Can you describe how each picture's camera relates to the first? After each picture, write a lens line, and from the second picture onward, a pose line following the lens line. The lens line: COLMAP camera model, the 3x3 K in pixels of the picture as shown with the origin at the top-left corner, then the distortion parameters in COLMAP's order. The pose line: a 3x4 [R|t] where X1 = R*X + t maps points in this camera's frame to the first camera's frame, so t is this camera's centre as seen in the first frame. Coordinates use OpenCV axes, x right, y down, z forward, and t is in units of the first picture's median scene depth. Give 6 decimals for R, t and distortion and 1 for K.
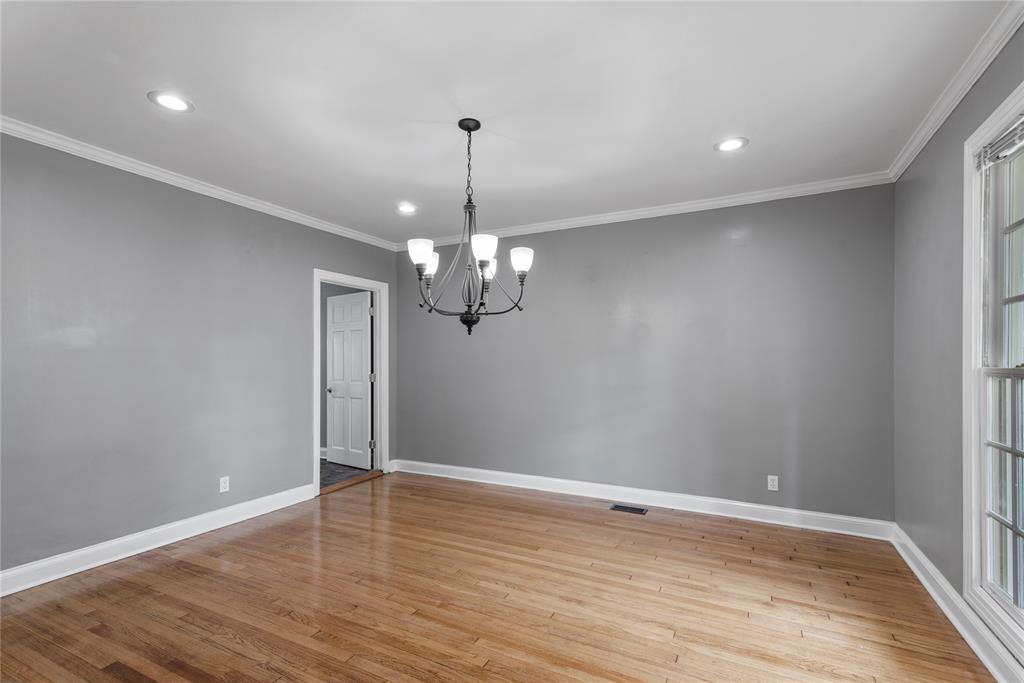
lens RADIAL K [[462.0, 0, 511.0], [0, 462.0, 350.9], [0, 0, 1]] dist [0.020294, -0.001994]
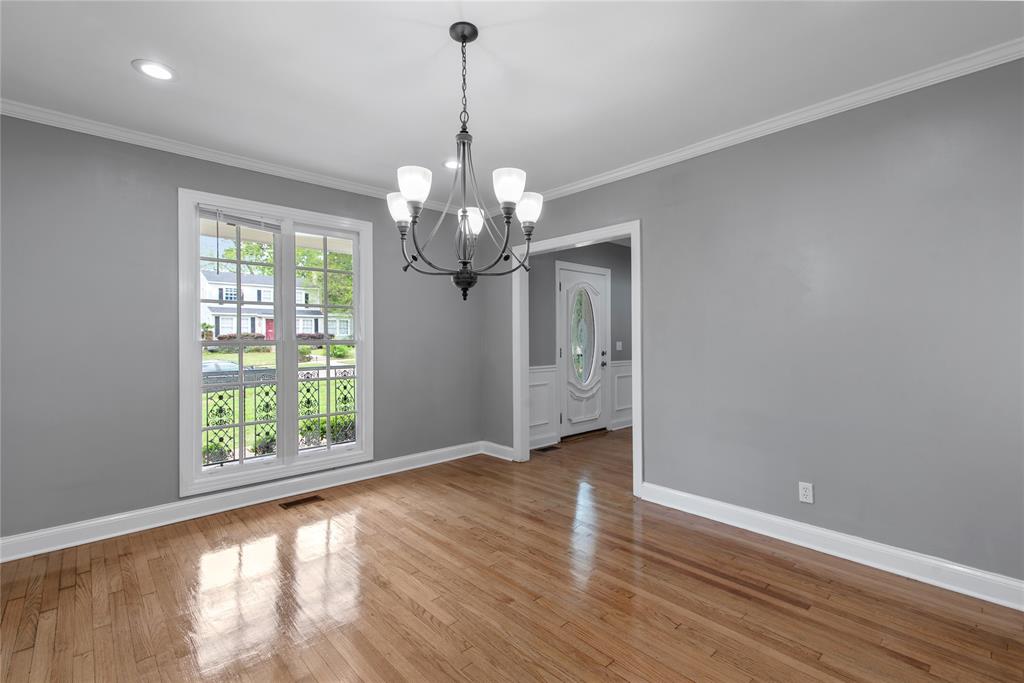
lens RADIAL K [[462.0, 0, 510.7], [0, 462.0, 341.8], [0, 0, 1]] dist [0.020294, -0.001994]
pose [[-0.939365, 0.000723, 0.342920, -0.493871], [-0.000960, 0.999988, -0.004740, 0.044309], [-0.342919, -0.004782, -0.939353, 1.965949]]
